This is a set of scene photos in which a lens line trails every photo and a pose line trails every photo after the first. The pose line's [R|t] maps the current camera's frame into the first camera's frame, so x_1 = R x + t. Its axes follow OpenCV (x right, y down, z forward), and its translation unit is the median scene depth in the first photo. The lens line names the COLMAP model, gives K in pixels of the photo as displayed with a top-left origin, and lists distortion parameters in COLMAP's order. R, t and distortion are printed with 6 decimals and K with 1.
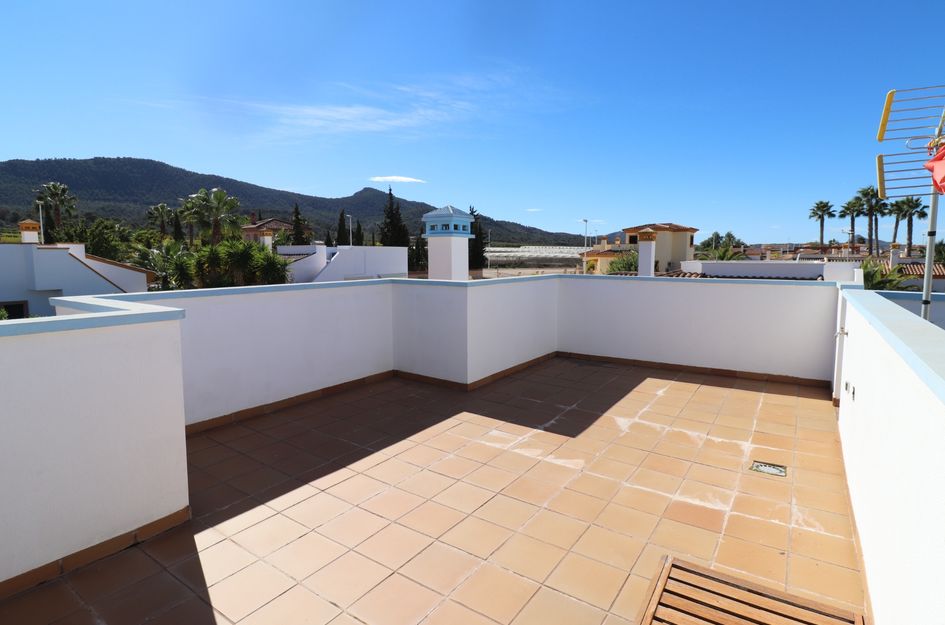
lens RADIAL K [[475.1, 0, 476.1], [0, 475.1, 309.9], [0, 0, 1]] dist [-0.013889, -0.002116]
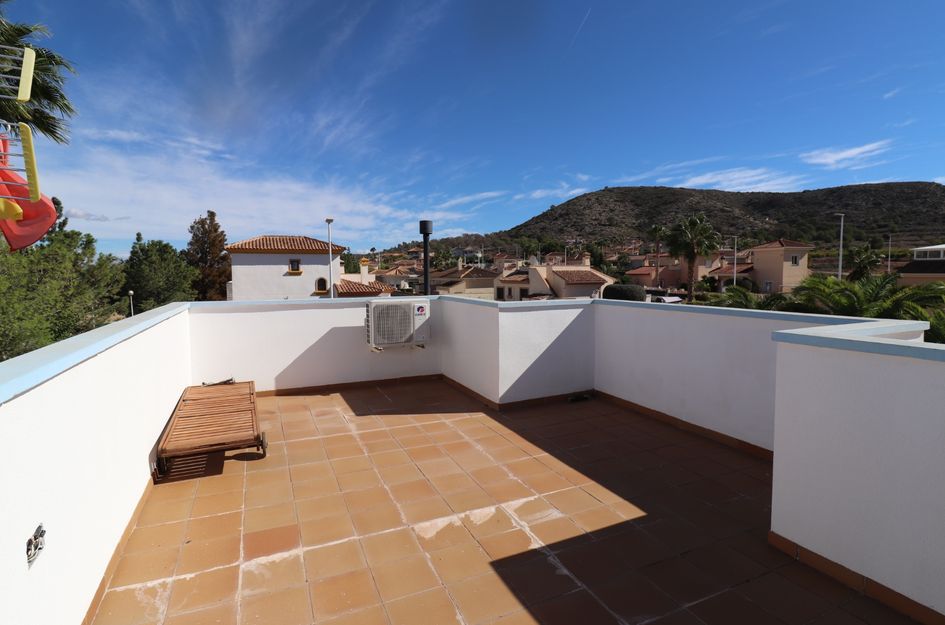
lens RADIAL K [[475.1, 0, 479.4], [0, 475.1, 307.1], [0, 0, 1]] dist [-0.013889, -0.002116]
pose [[-0.498450, 0.070992, -0.864007, 0.870592], [-0.102202, 0.984879, 0.139884, -0.189763], [0.860873, 0.158028, -0.483657, 1.448629]]
